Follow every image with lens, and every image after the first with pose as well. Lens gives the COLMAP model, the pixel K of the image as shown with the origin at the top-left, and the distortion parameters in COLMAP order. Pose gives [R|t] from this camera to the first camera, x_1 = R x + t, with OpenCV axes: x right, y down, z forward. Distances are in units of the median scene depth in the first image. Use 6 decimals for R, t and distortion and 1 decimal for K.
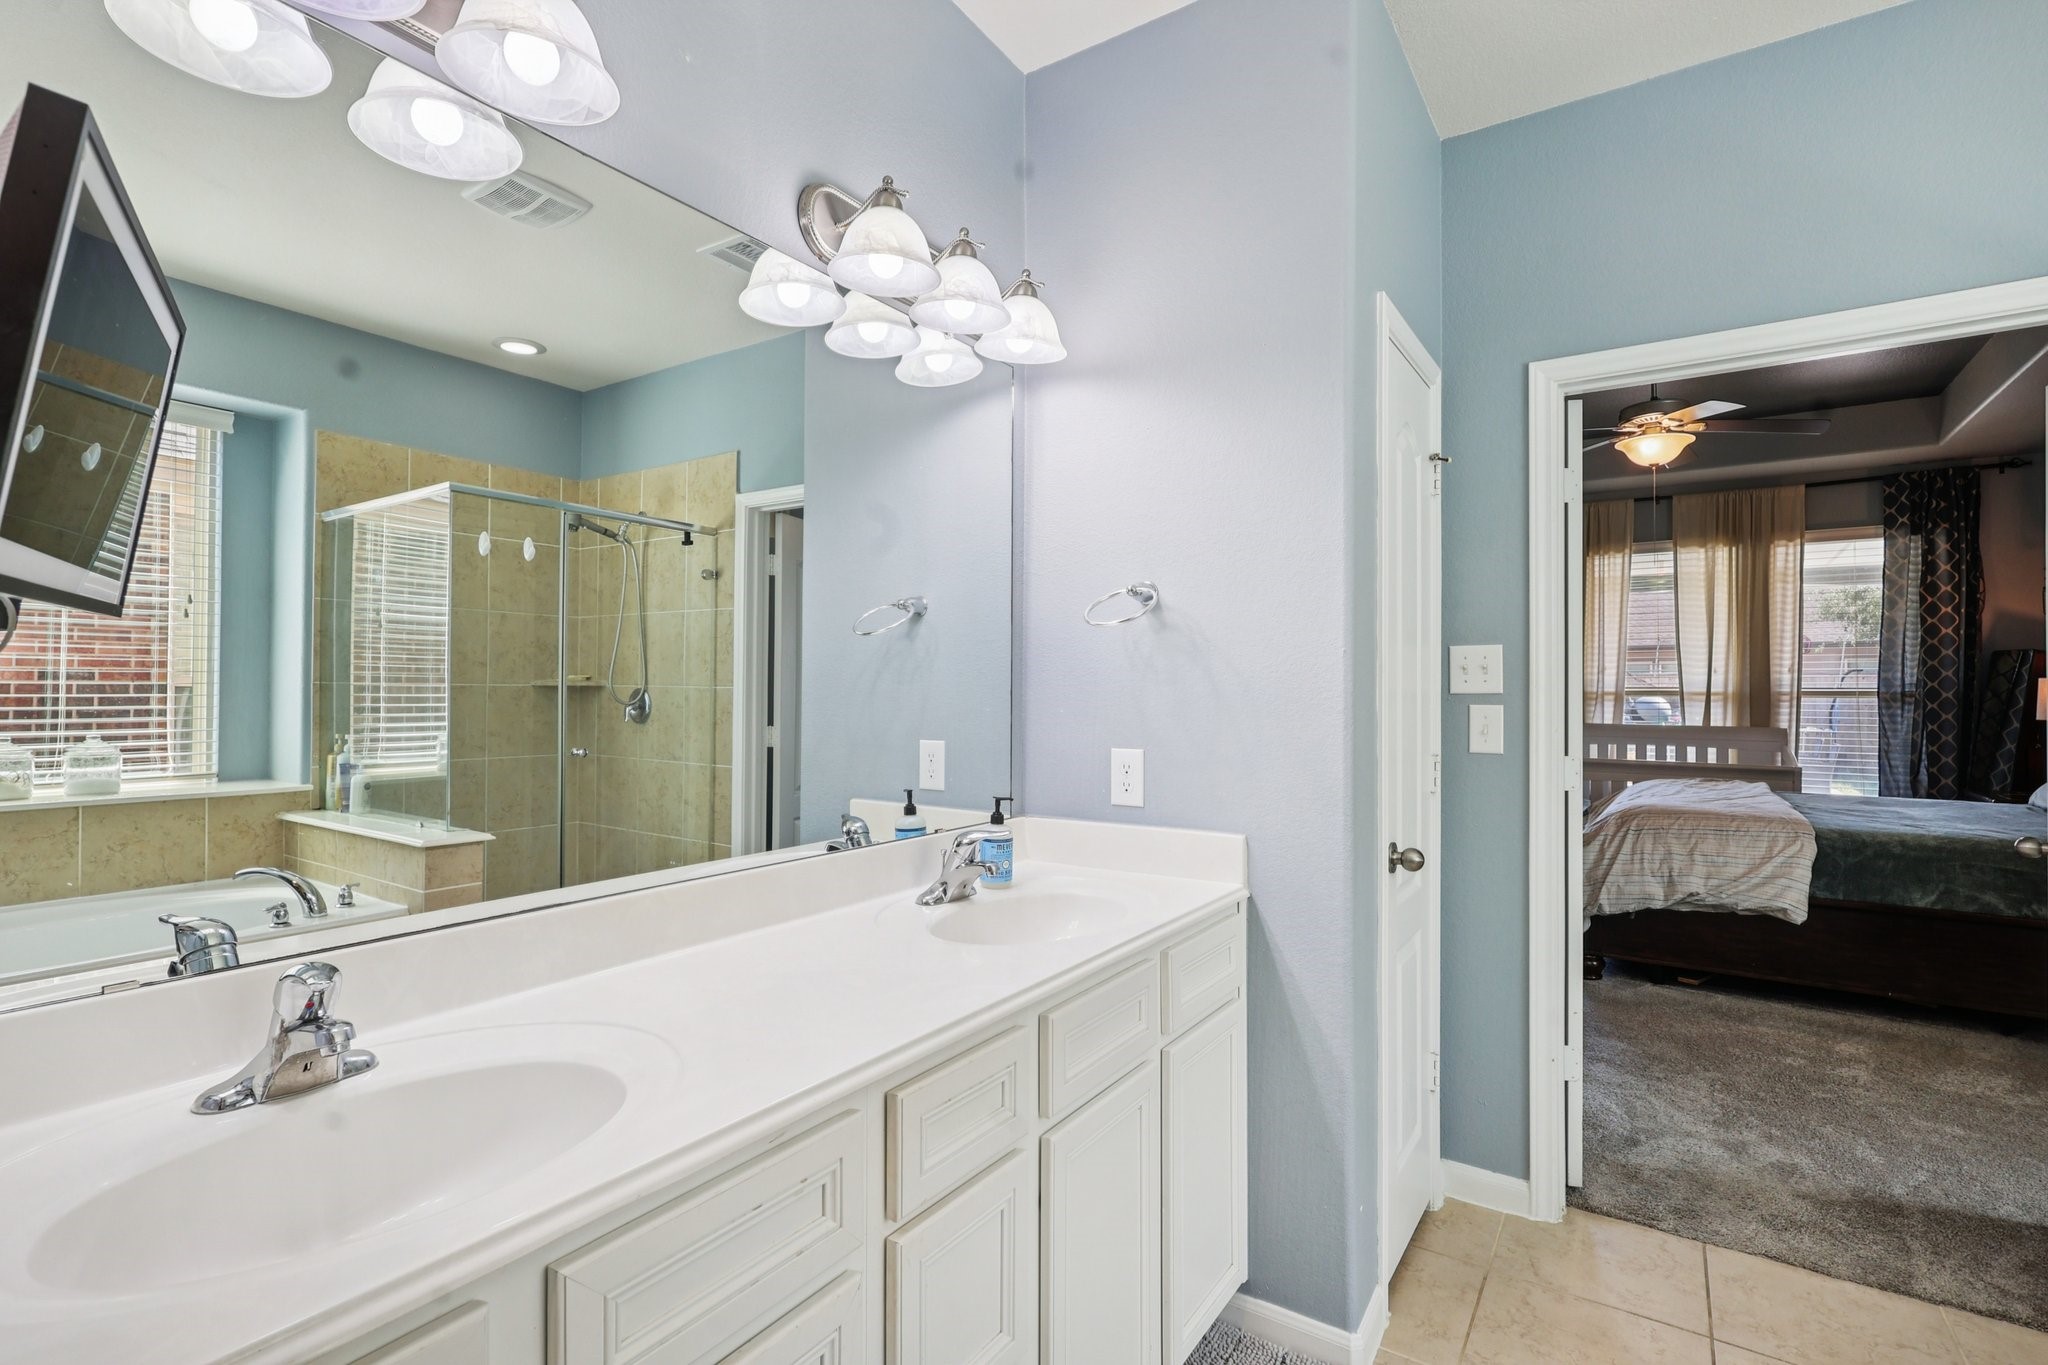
lens RADIAL K [[945.5, 0, 1018.5], [0, 945.5, 683.4], [0, 0, 1]] dist [-0.002256, -0.000408]
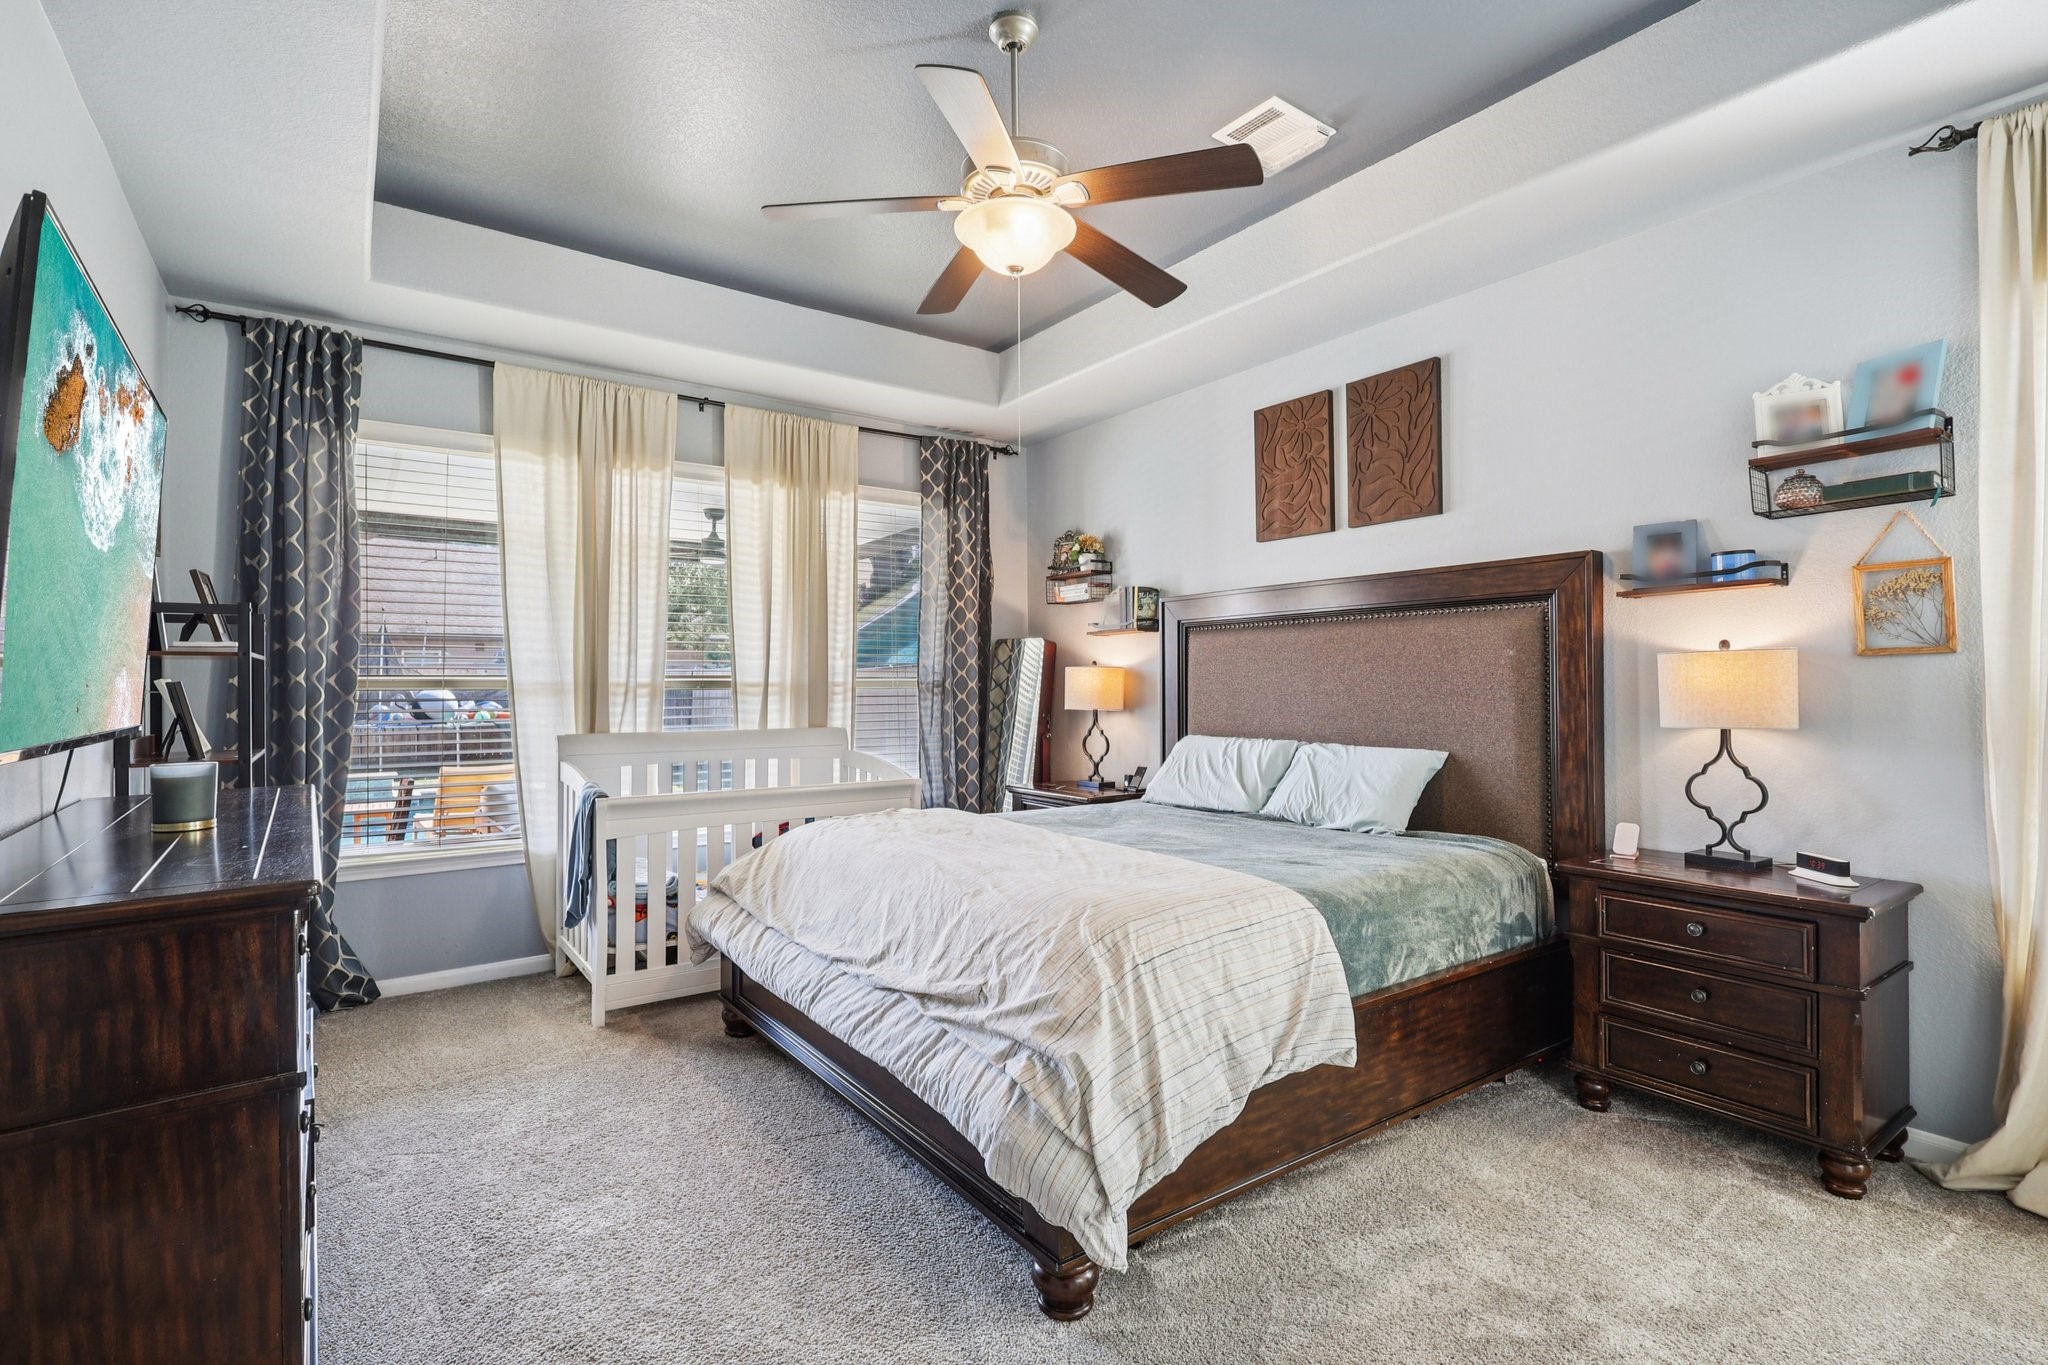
lens RADIAL K [[945.5, 0, 1018.5], [0, 945.5, 683.4], [0, 0, 1]] dist [-0.002256, -0.000408]
pose [[0.338969, -0.003981, 0.940789, 0.122025], [-0.003457, 0.999979, 0.005477, 0.005845], [-0.940791, -0.005108, 0.338948, 0.640061]]
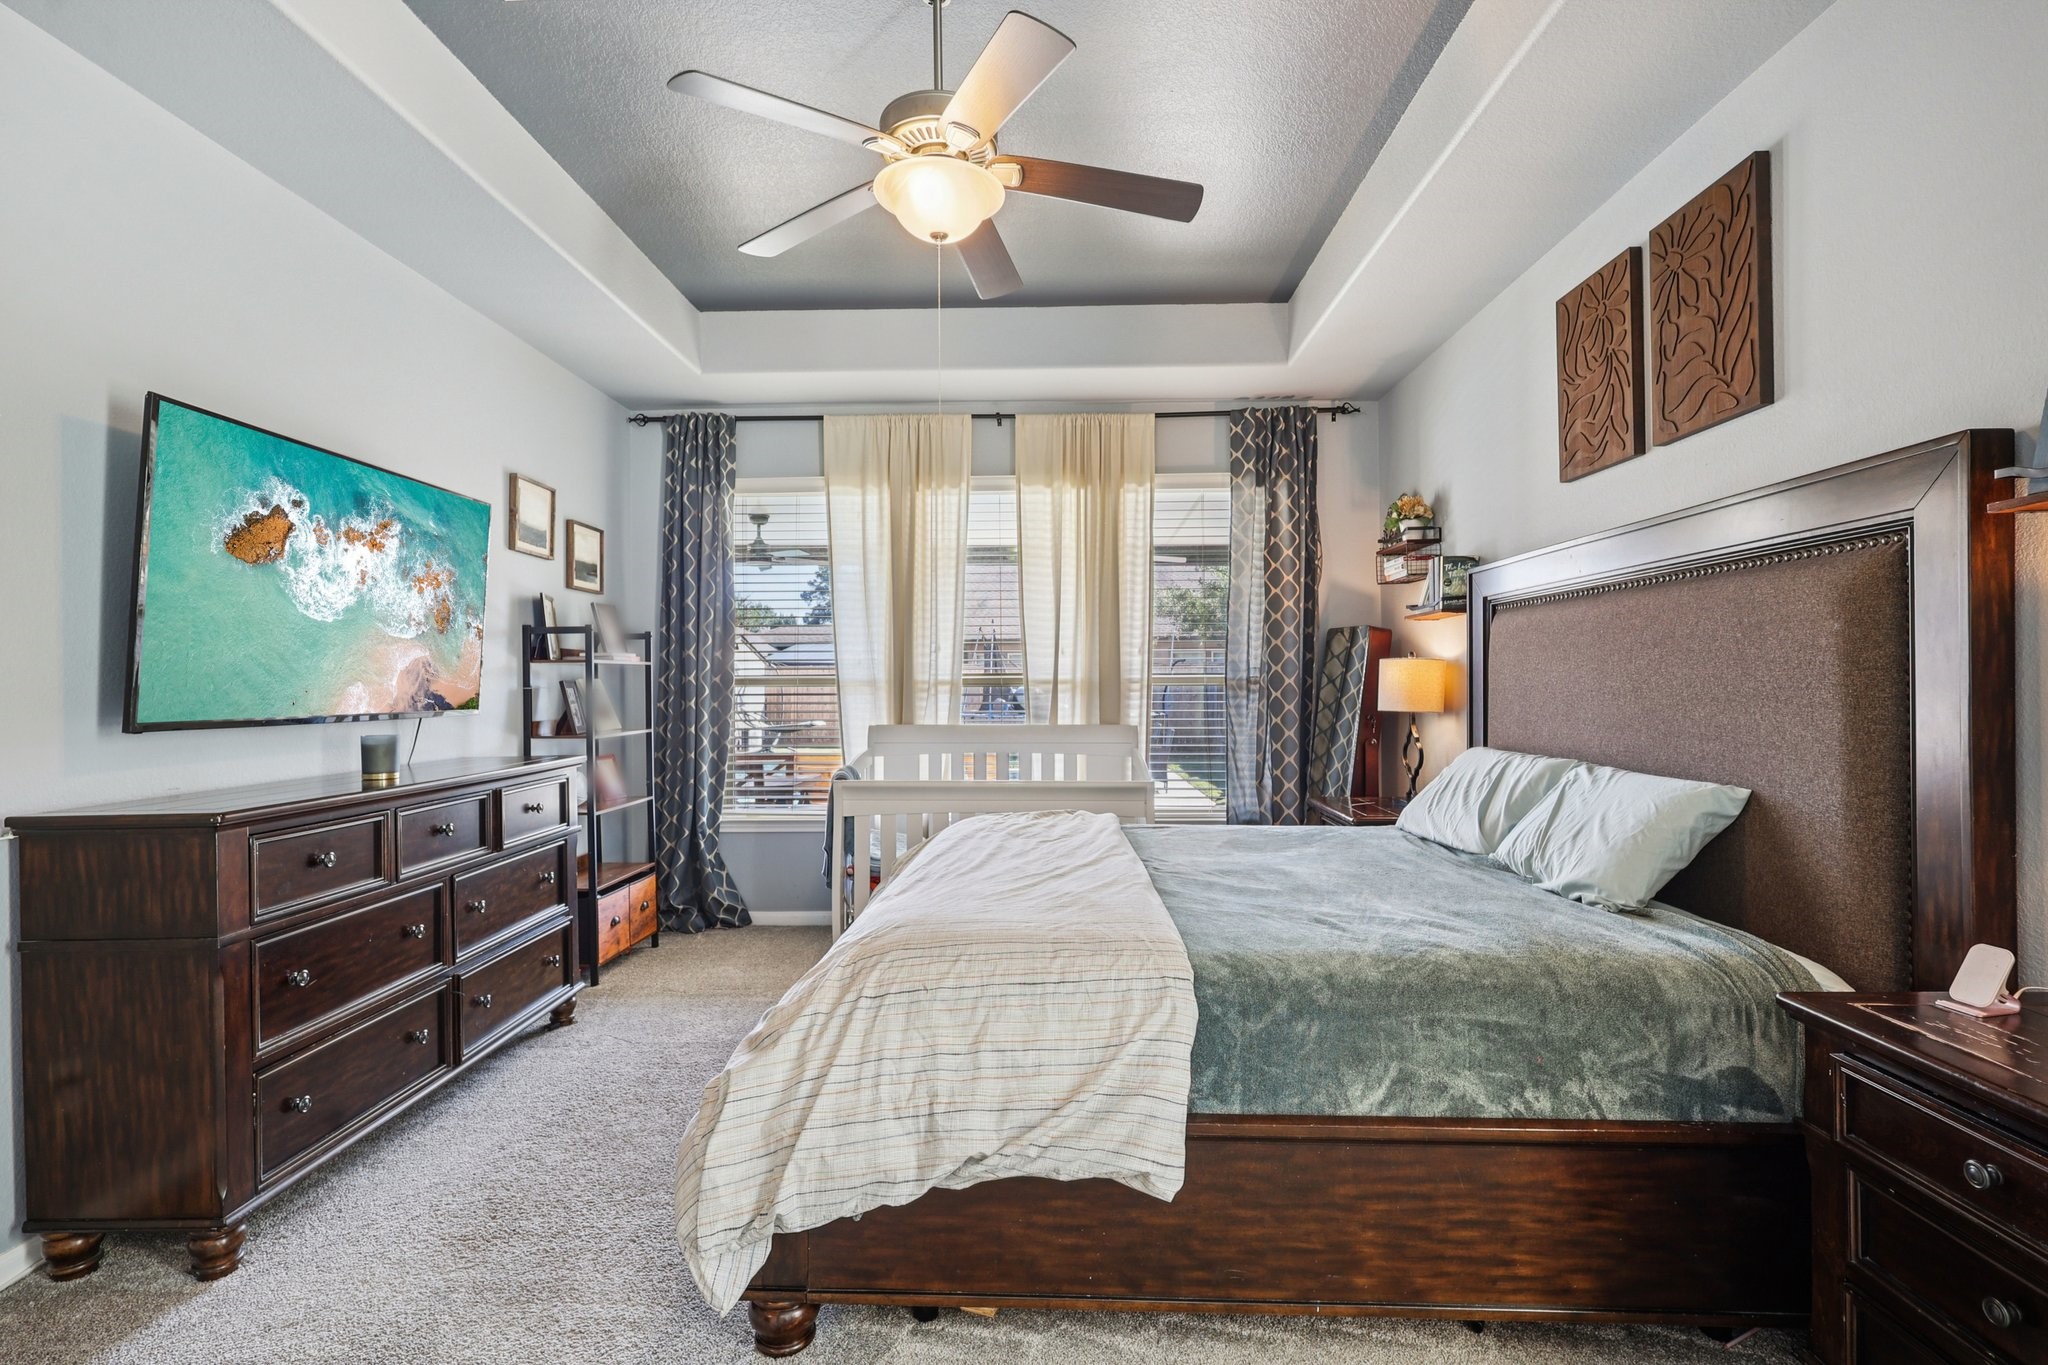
lens RADIAL K [[948.2, 0, 1027.2], [0, 948.2, 684.0], [0, 0, 1]] dist [-0.001348, 0.000259]
pose [[0.840211, -0.008395, 0.542194, 0.341319], [0.003292, 0.999941, 0.010381, 0.005518], [-0.542249, -0.006937, 0.840189, 0.426537]]
